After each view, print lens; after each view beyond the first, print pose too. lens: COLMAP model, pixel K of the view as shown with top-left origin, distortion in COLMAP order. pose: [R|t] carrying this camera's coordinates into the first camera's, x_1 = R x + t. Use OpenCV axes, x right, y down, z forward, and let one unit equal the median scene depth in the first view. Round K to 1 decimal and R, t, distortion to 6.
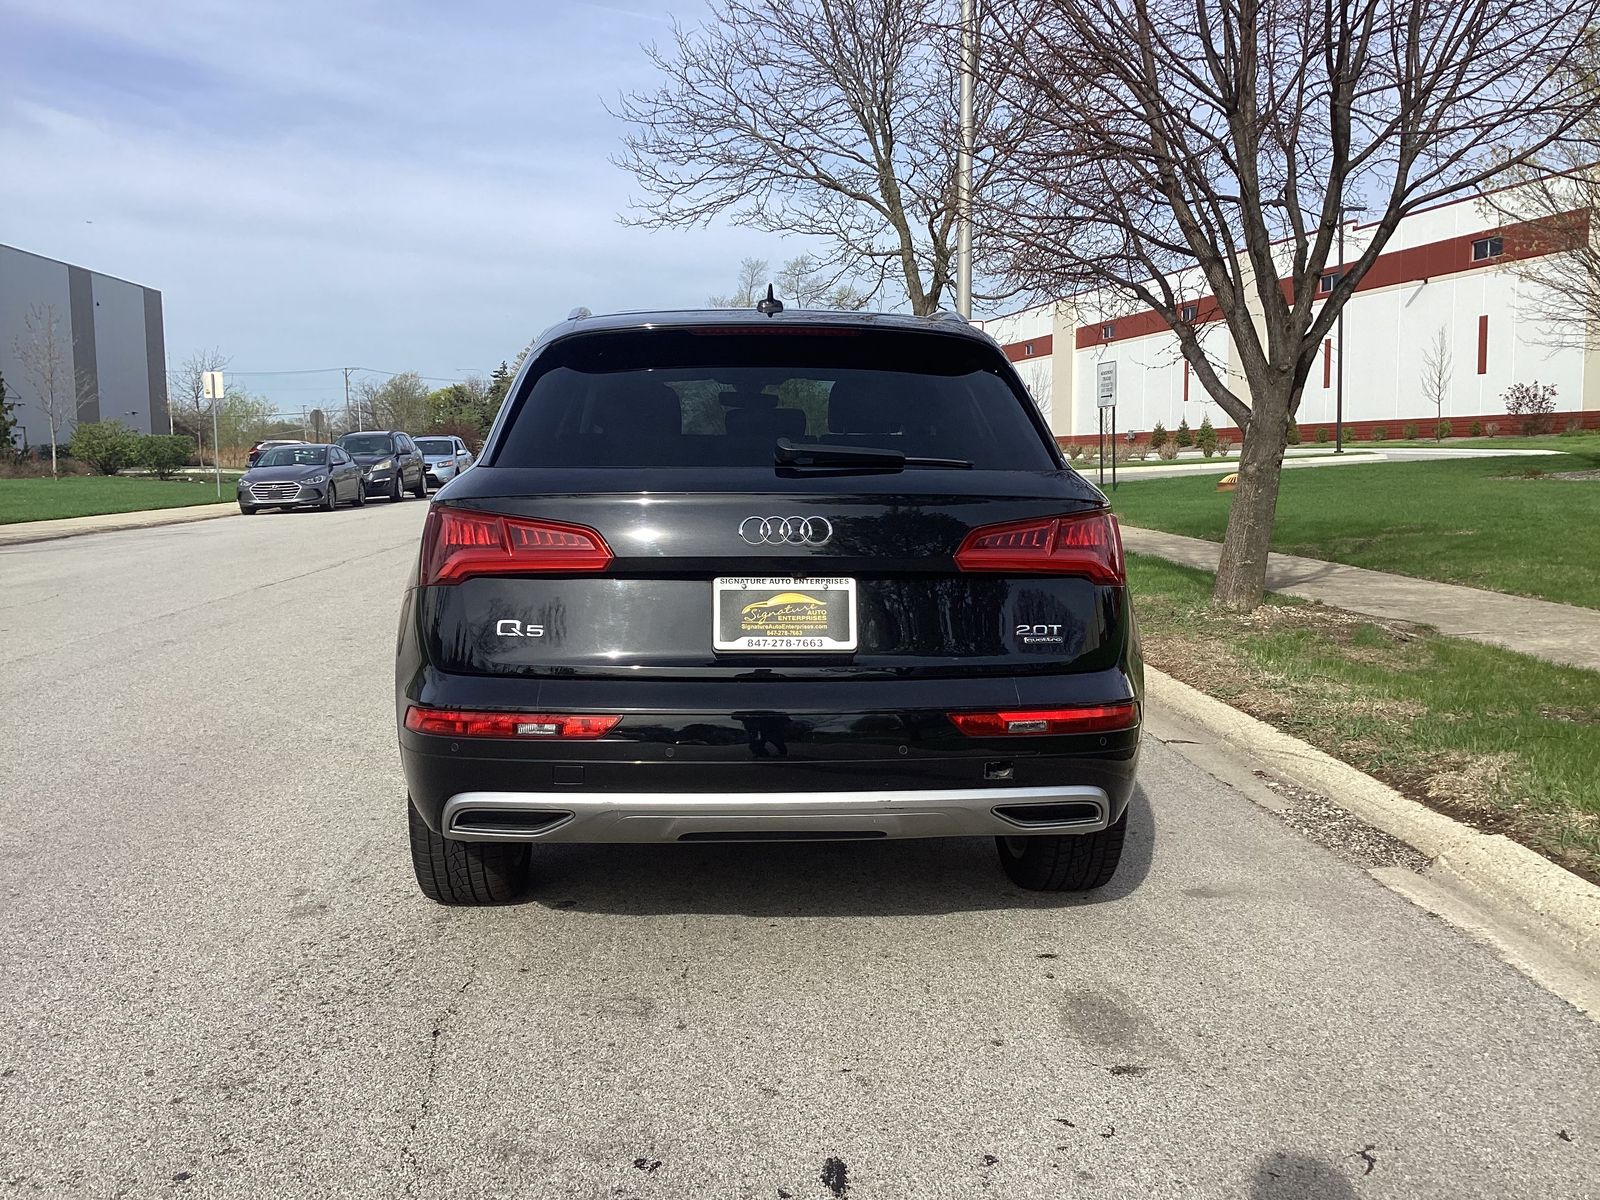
lens RADIAL K [[1445.0, 0, 806.6], [0, 1445.0, 600.7], [0, 0, 1]] dist [0.119271, -0.232542]
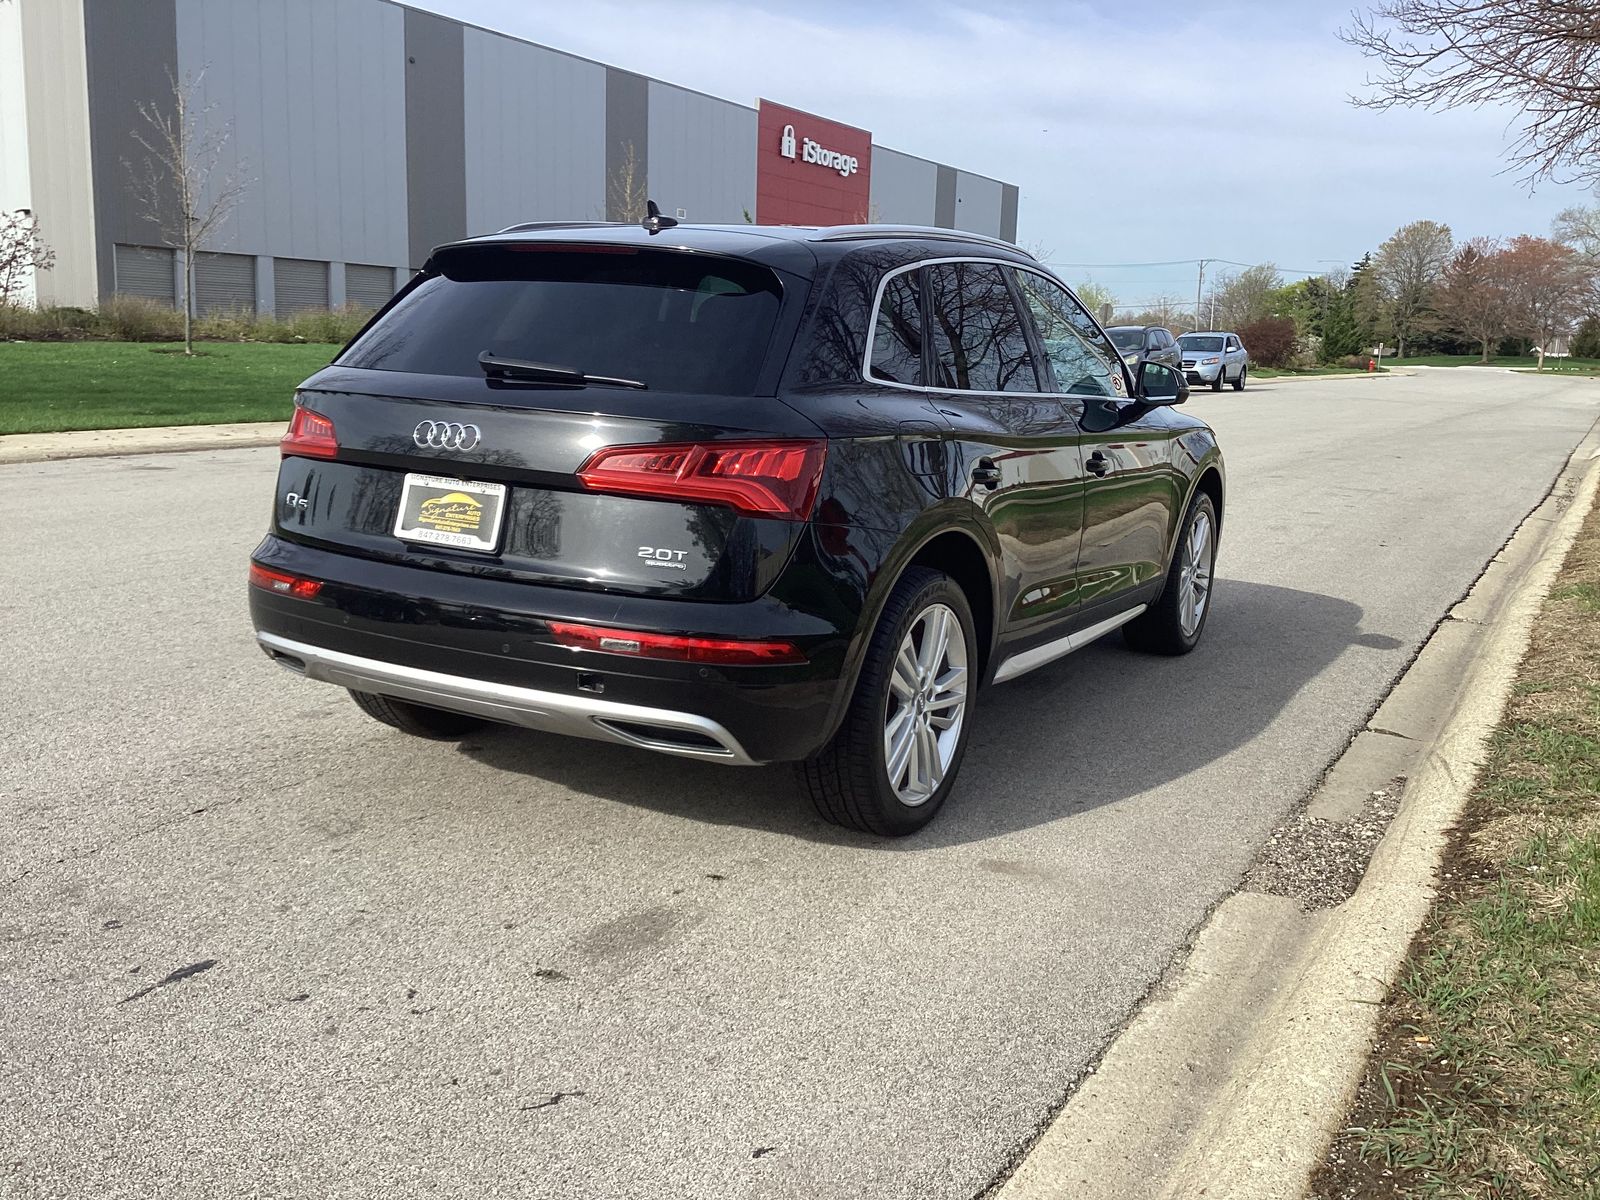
lens RADIAL K [[1451.5, 0, 800.0], [0, 1451.5, 600.0], [0, 0, 1]] dist [0.128420, -0.264102]
pose [[0.838877, 0.132531, -0.527939, 0.445347], [-0.095392, 0.990690, 0.097122, -0.031852], [0.535896, -0.031112, 0.843710, 0.110659]]
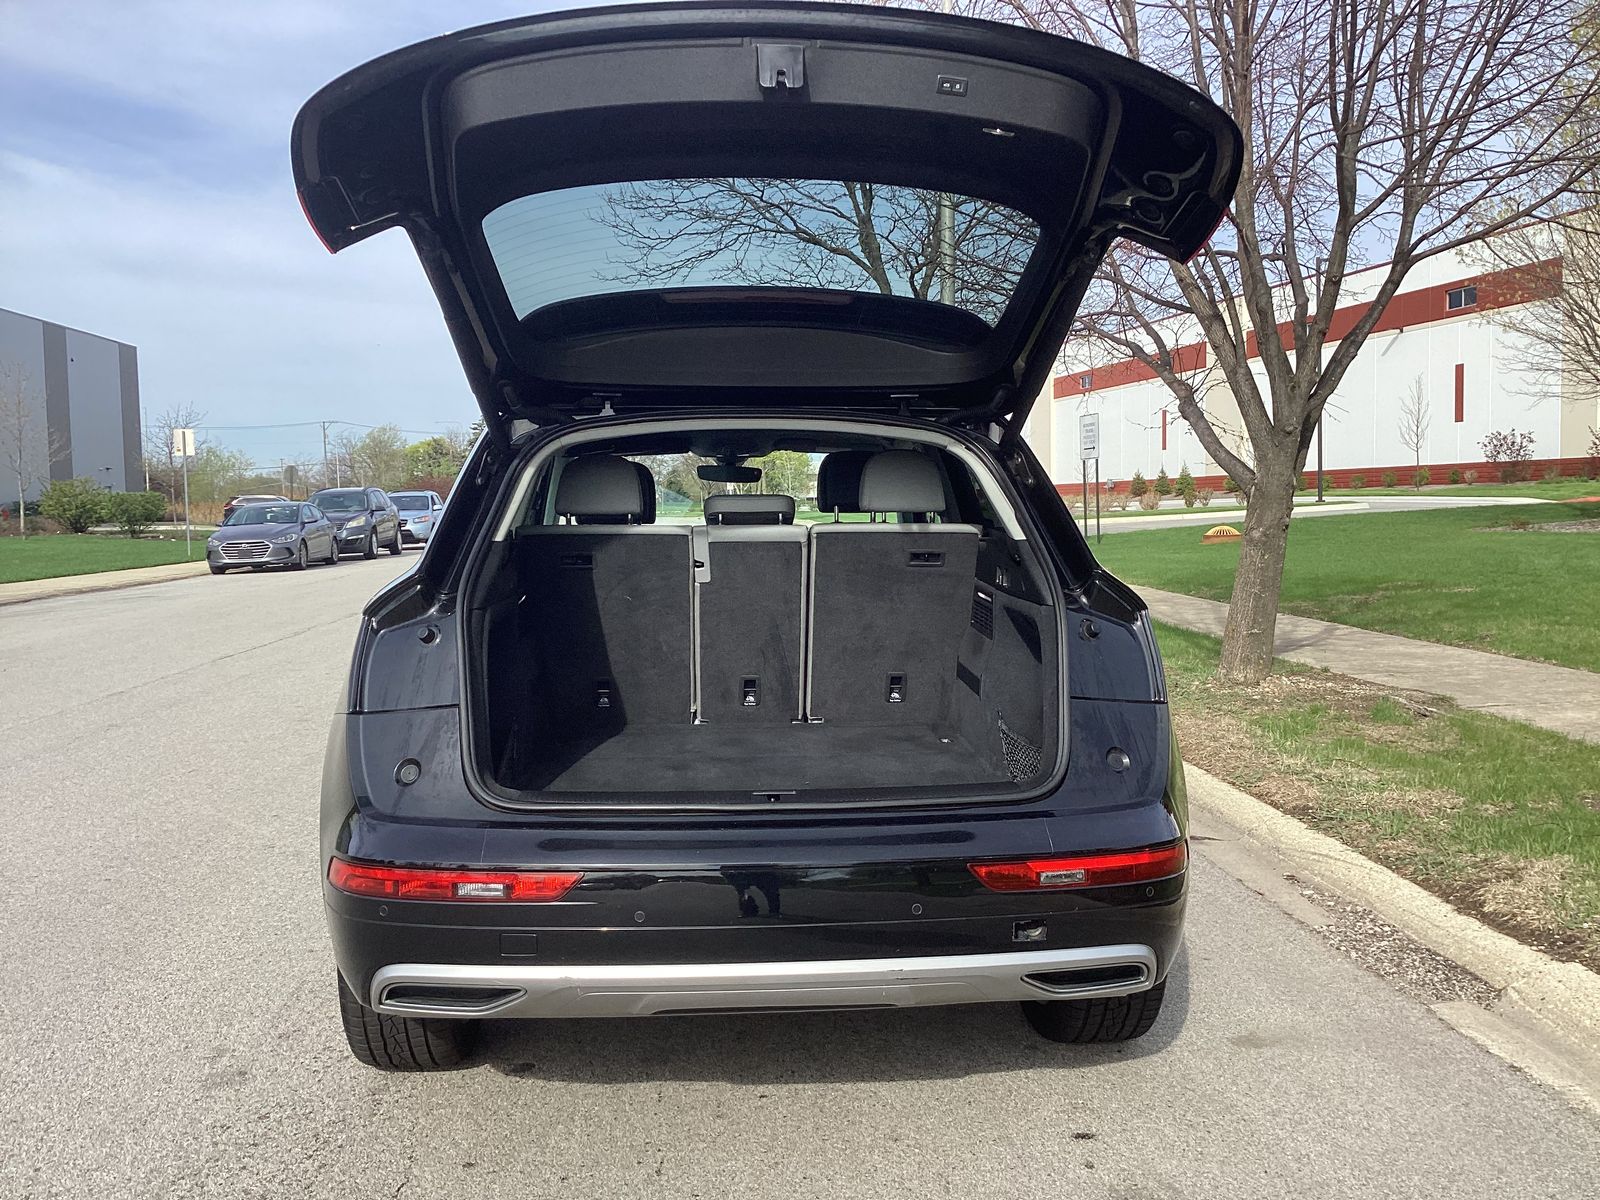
lens RADIAL K [[1445.8, 0, 802.9], [0, 1445.8, 591.7], [0, 0, 1]] dist [0.123505, -0.243980]
pose [[0.999909, -0.007360, 0.011315, -0.004384], [0.007804, 0.999182, -0.039691, -0.026509], [-0.011014, 0.039776, 0.999148, 0.079647]]
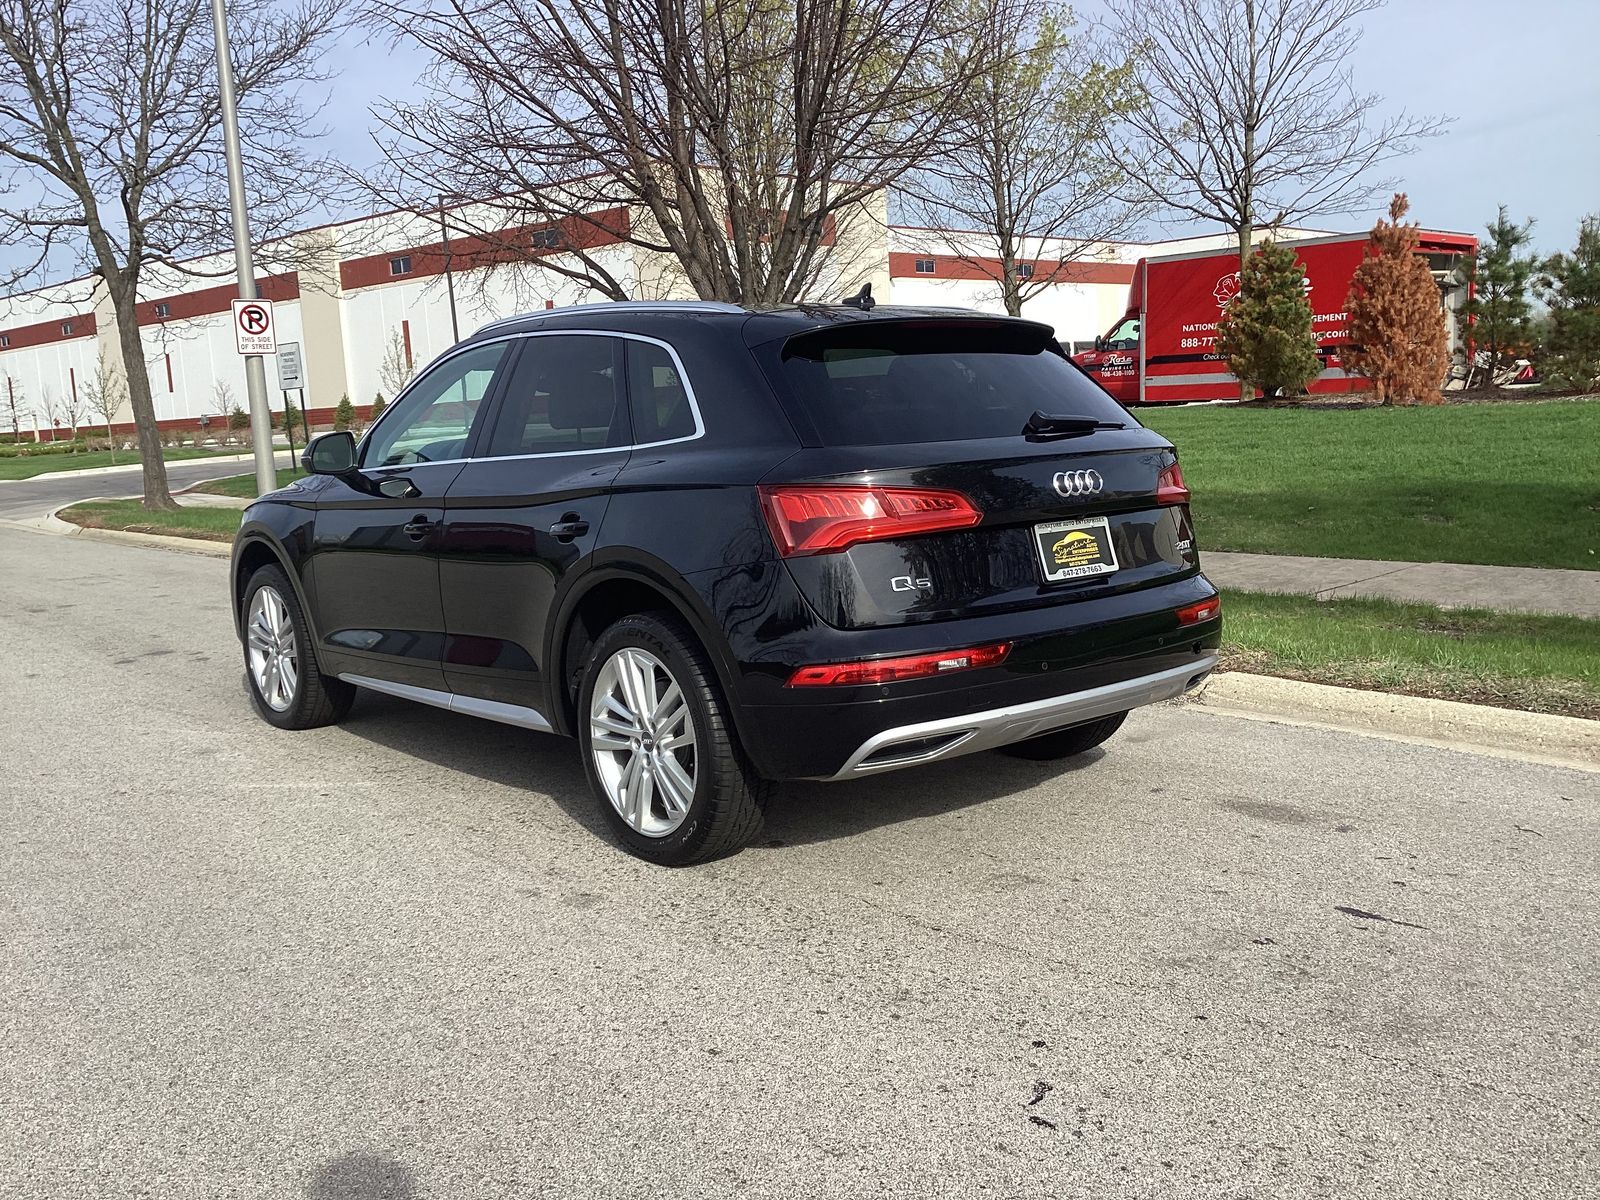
lens RADIAL K [[1445.0, 0, 806.6], [0, 1445.0, 600.7], [0, 0, 1]] dist [0.119271, -0.232542]
pose [[0.803484, -0.114224, 0.584266, -0.526512], [0.106448, 0.993170, 0.047777, -0.017258], [-0.585733, 0.023806, 0.810155, 0.060426]]
